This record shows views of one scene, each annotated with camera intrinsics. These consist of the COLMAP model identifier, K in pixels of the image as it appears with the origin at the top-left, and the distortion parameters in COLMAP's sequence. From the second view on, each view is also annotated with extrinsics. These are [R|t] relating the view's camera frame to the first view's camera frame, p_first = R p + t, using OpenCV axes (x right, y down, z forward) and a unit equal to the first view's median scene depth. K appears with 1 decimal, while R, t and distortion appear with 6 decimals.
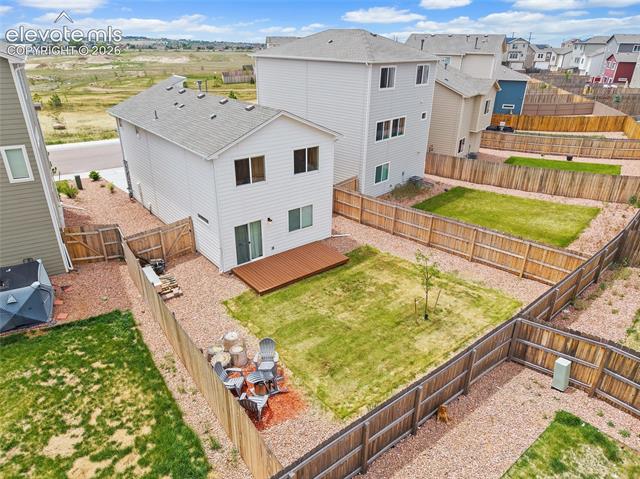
lens RADIAL K [[428.1, 0, 320.0], [0, 428.1, 239.5], [0, 0, 1]] dist [0.023988, -0.021012]
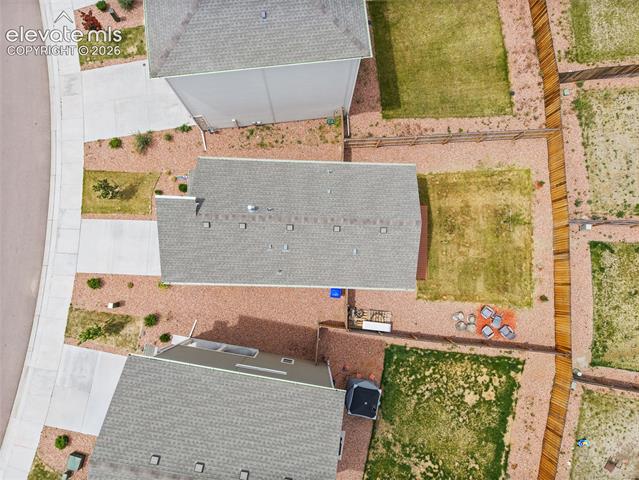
lens RADIAL K [[441.3, 0, 319.5], [0, 441.3, 240.0], [0, 0, 1]] dist [0.021991, -0.004050]
pose [[0.648425, -0.756928, 0.081272, -0.397865], [0.306953, 0.357651, 0.881967, -1.422509], [-0.696652, -0.546943, 0.464251, 0.534535]]
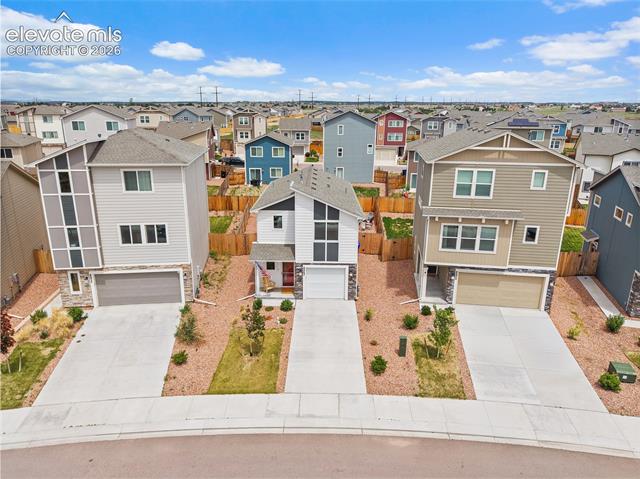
lens RADIAL K [[428.1, 0, 320.0], [0, 428.1, 239.5], [0, 0, 1]] dist [0.023988, -0.021012]
pose [[-0.778885, -0.187116, 0.598603, -1.371382], [0.249343, 0.783393, 0.569318, -1.129272], [-0.575470, 0.592691, -0.563517, 2.233369]]
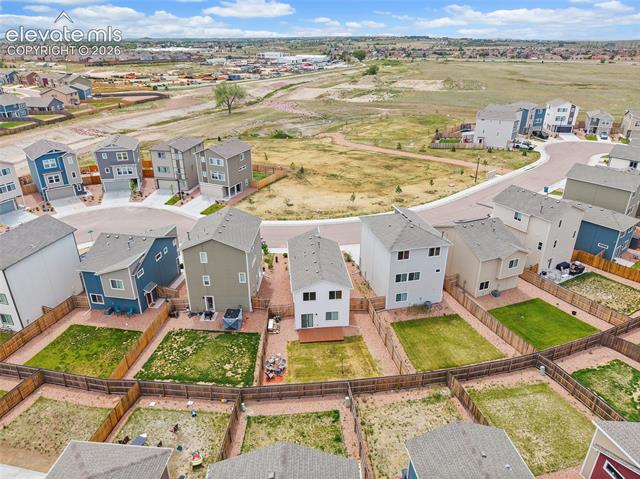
lens RADIAL K [[444.4, 0, 321.5], [0, 444.4, 232.5], [0, 0, 1]] dist [0.074292, -0.127088]
pose [[0.842296, 0.210529, -0.496201, 1.139753], [-0.221771, 0.974398, 0.036965, -0.638353], [0.491279, 0.078907, 0.867421, -1.341423]]
